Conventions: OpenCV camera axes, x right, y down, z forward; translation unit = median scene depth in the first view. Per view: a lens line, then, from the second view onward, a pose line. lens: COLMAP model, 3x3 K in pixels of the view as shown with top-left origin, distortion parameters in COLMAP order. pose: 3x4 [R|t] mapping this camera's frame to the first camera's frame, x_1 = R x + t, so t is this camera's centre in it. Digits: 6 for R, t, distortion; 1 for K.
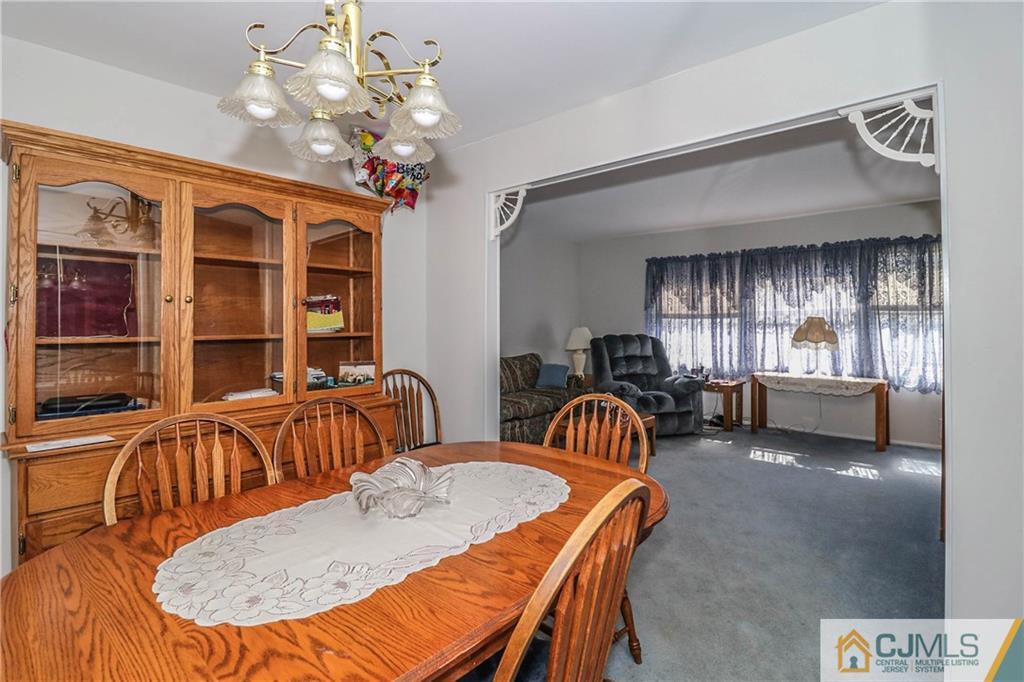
lens RADIAL K [[481.3, 0, 530.0], [0, 481.3, 317.4], [0, 0, 1]] dist [-0.008159, -0.007072]
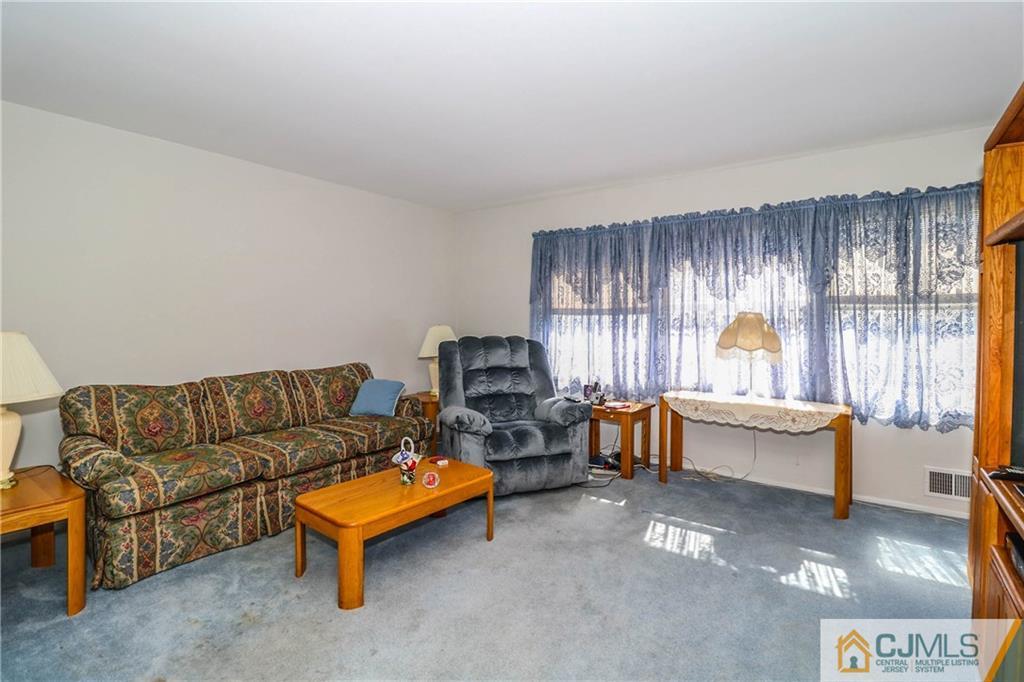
lens RADIAL K [[481.3, 0, 529.9], [0, 481.3, 322.9], [0, 0, 1]] dist [-0.008159, -0.007072]
pose [[0.994811, 0.008427, 0.101394, 0.242992], [-0.009452, 0.999909, 0.009630, 0.011528], [-0.101304, -0.010539, 0.994800, 0.398333]]
